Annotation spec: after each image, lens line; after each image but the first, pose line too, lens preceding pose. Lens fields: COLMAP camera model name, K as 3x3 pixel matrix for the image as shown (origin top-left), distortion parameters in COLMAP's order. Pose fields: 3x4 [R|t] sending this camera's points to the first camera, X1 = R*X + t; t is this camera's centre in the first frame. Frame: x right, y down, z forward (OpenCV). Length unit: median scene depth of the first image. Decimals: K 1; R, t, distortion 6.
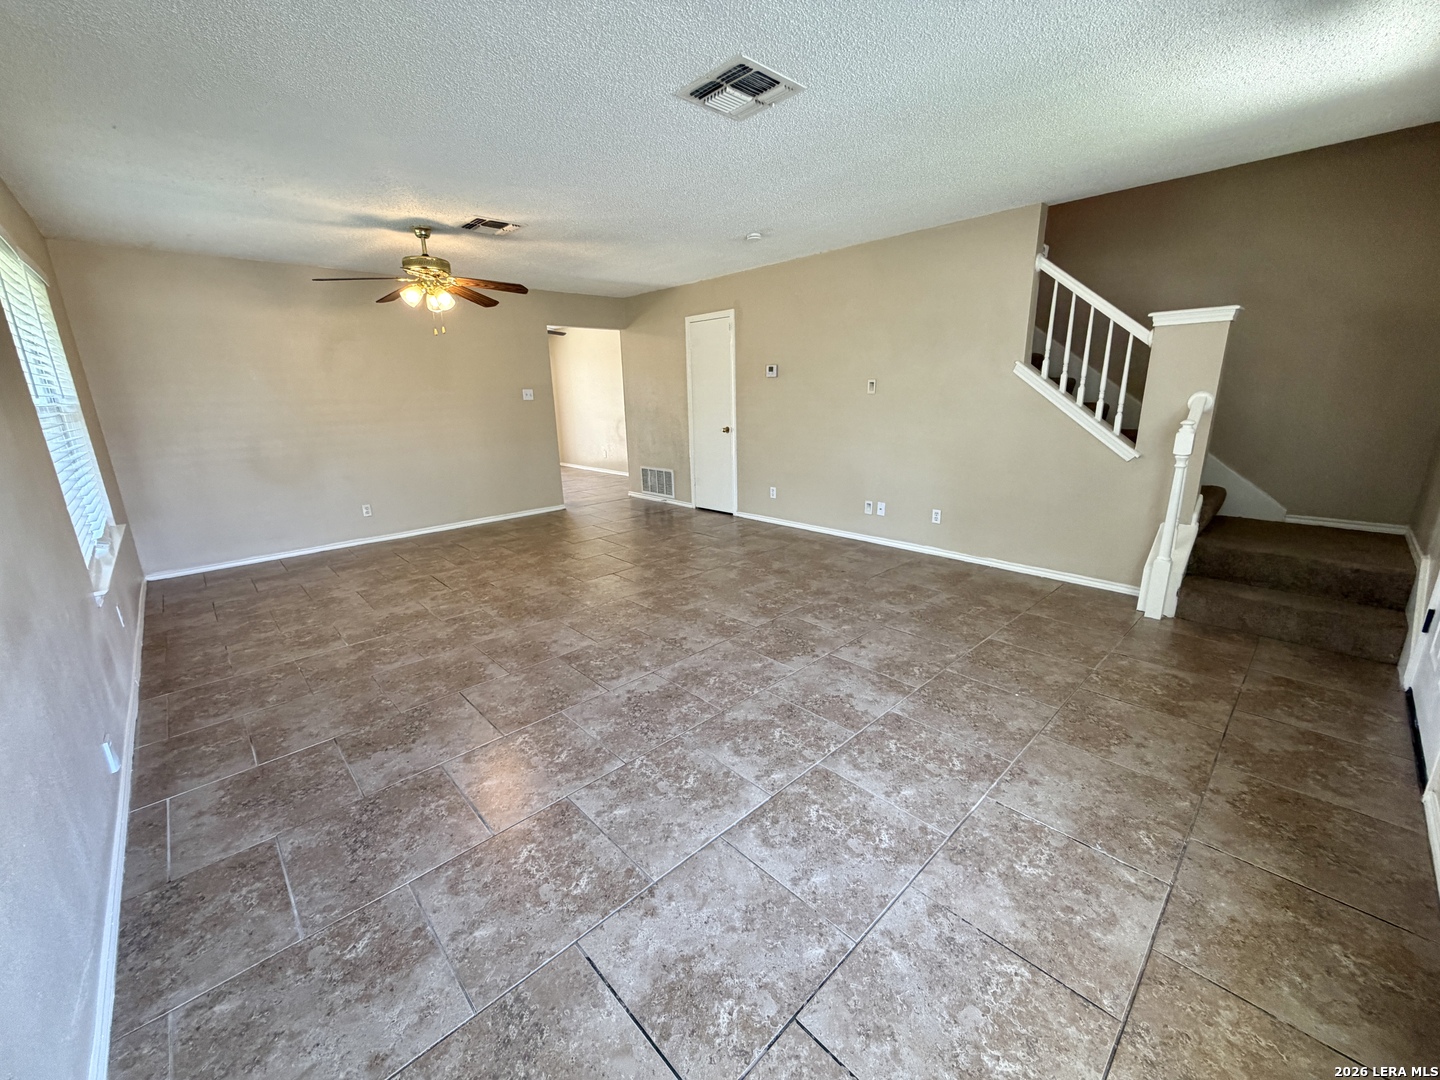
lens RADIAL K [[572.5, 0, 719.5], [0, 572.5, 543.5], [0, 0, 1]] dist [-0.001587, 0.000567]
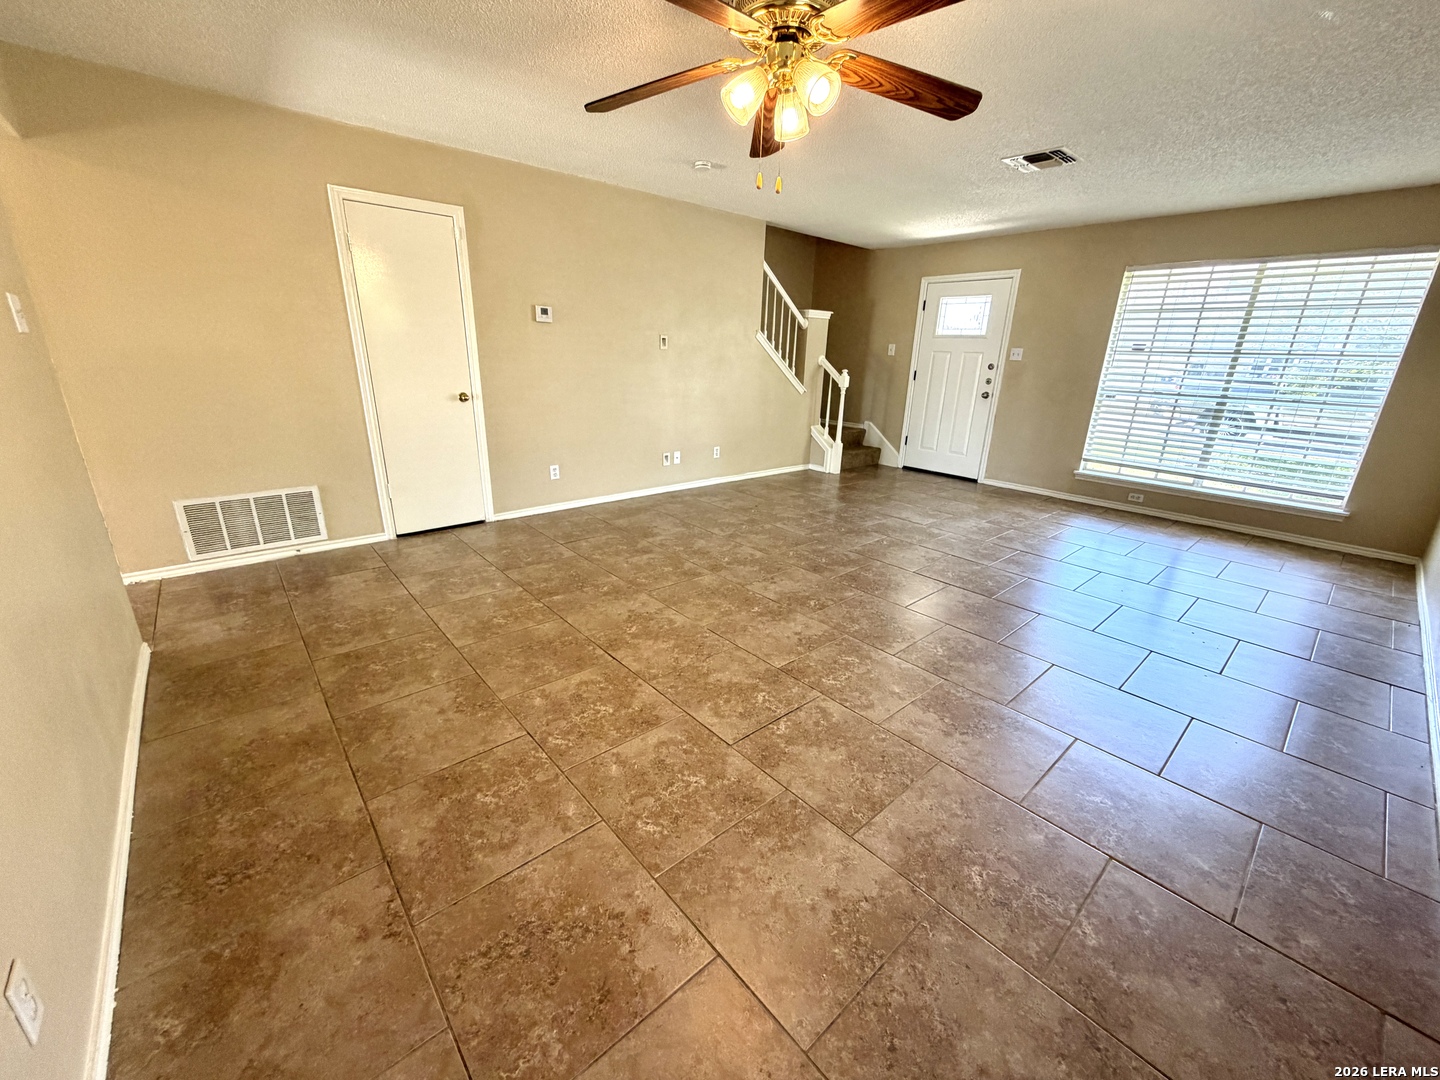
lens RADIAL K [[572.5, 0, 720.0], [0, 572.5, 538.3], [0, 0, 1]] dist [-0.001587, 0.000567]
pose [[0.037103, -0.290211, 0.956243, -0.868391], [0.231681, 0.933328, 0.274267, -0.213873], [-0.972084, 0.211367, 0.101866, 0.915619]]
